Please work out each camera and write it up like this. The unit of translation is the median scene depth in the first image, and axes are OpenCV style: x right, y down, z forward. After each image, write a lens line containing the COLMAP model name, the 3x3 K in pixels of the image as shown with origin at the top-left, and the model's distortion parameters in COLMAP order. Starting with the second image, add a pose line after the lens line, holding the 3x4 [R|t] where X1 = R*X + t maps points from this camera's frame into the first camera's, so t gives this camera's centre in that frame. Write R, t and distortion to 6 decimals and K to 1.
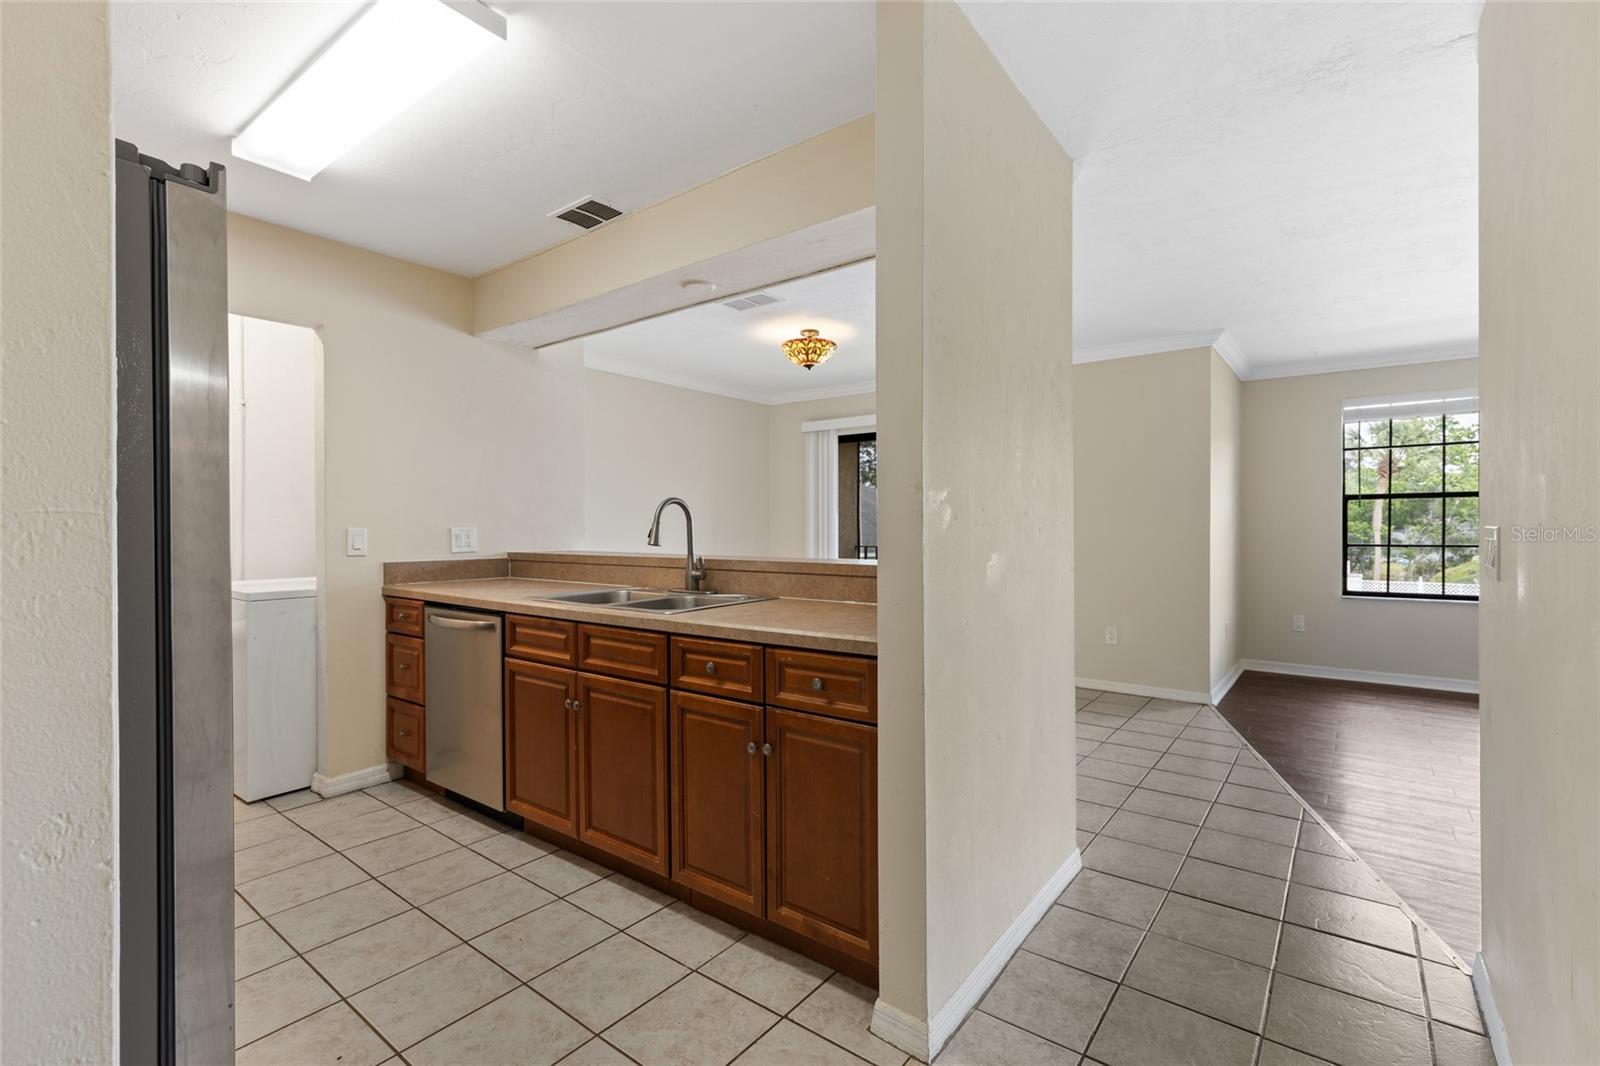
lens RADIAL K [[714.5, 0, 815.0], [0, 714.5, 530.4], [0, 0, 1]] dist [0.003985, 0.000215]
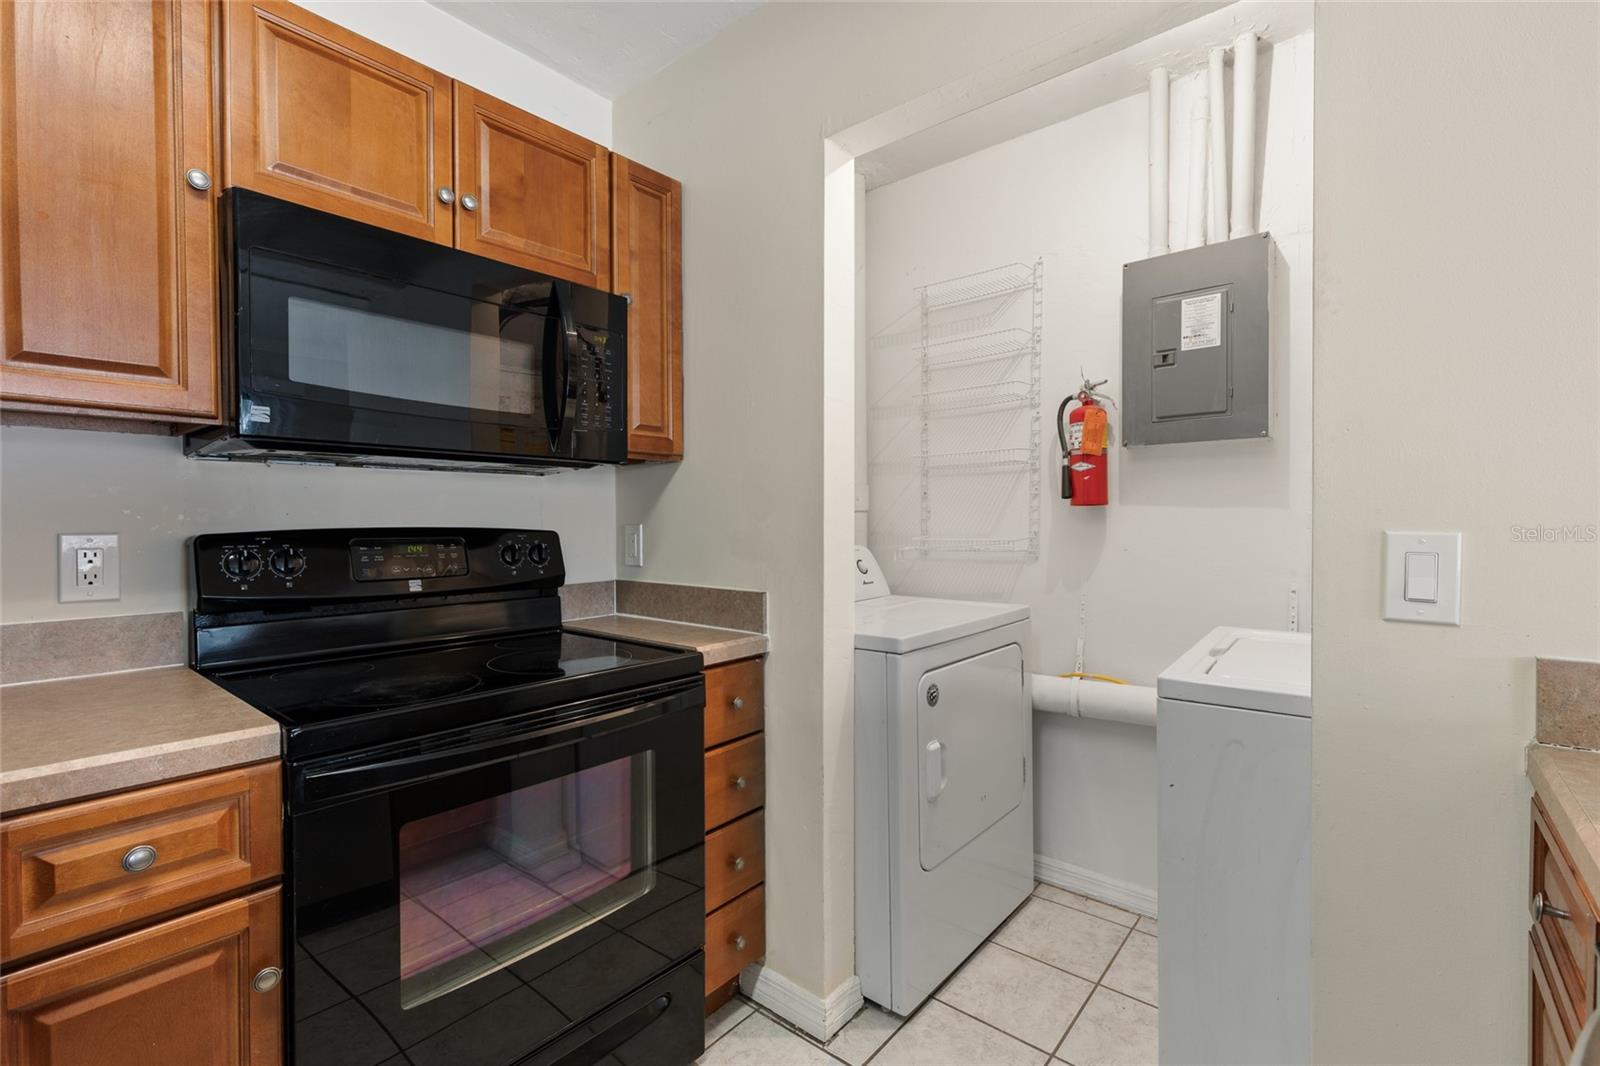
lens RADIAL K [[714.5, 0, 809.4], [0, 714.5, 530.8], [0, 0, 1]] dist [0.003985, 0.000215]
pose [[-0.047656, 0.017021, -0.998719, -0.366964], [0.000026, 0.999855, 0.017039, -0.009421], [0.998864, 0.000786, -0.047650, 0.851744]]
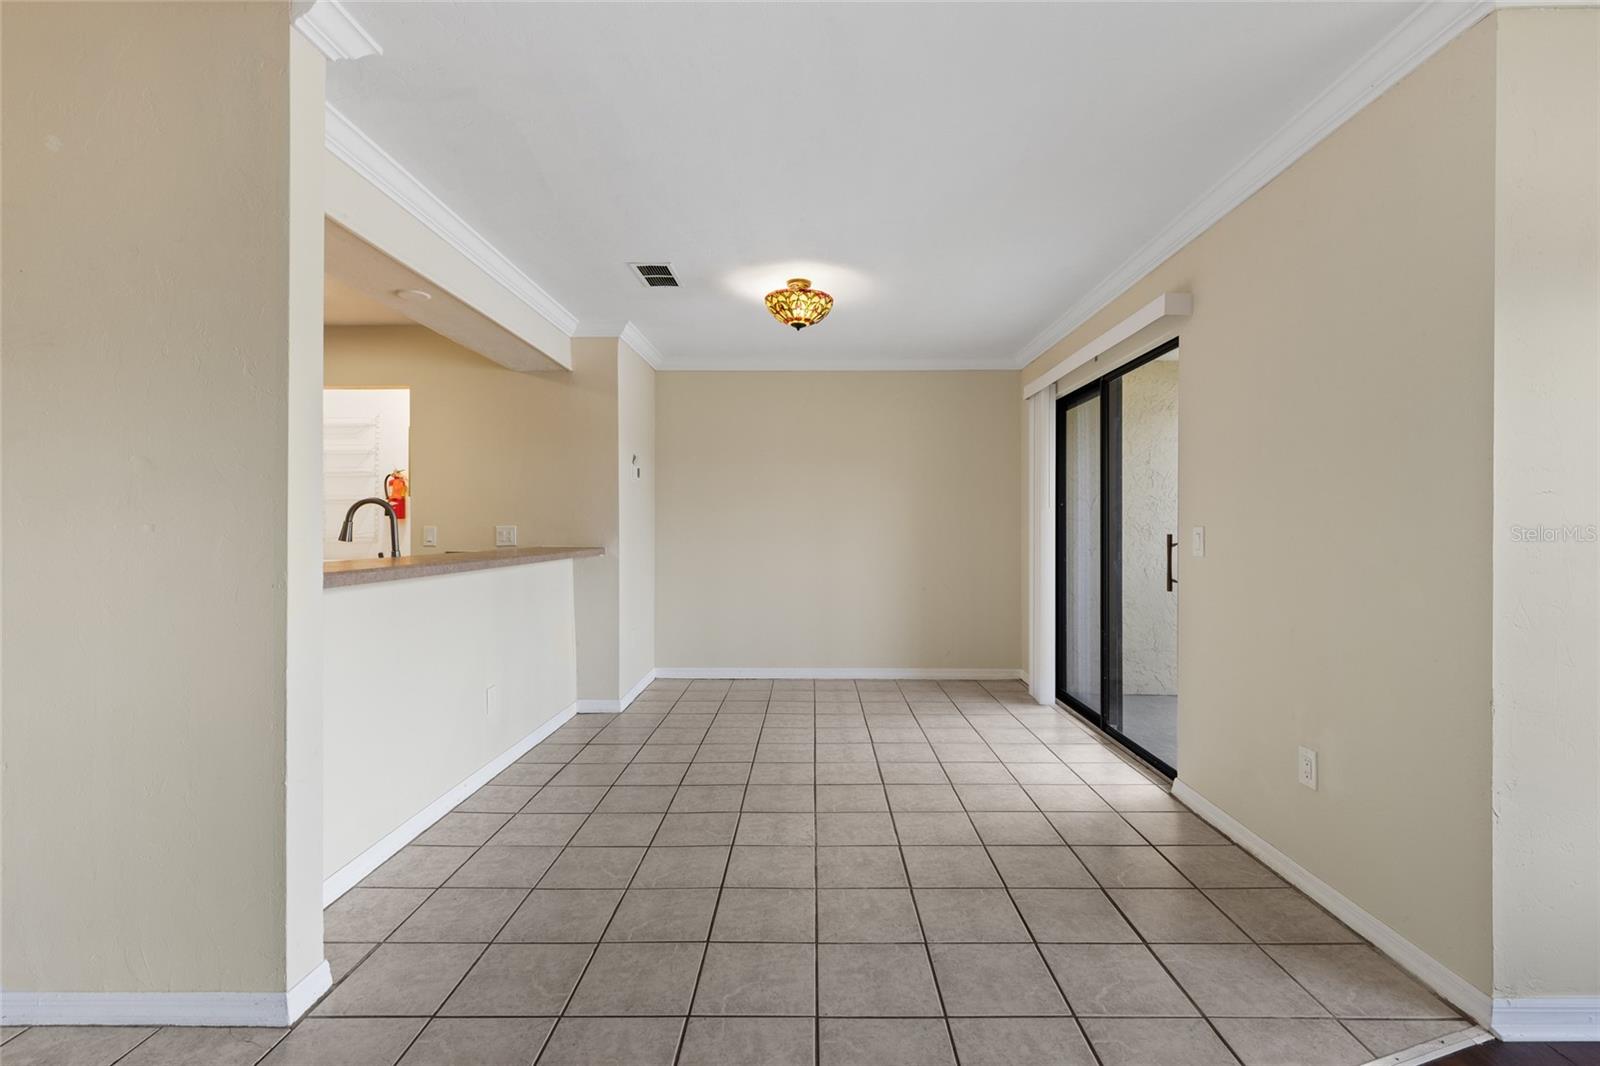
lens RADIAL K [[714.5, 0, 793.2], [0, 714.5, 536.2], [0, 0, 1]] dist [0.003985, 0.000215]
pose [[0.574273, 0.010661, -0.818594, 1.016198], [-0.006509, 0.999943, 0.008457, 0.000155], [0.818638, 0.000471, 0.574310, 0.881423]]
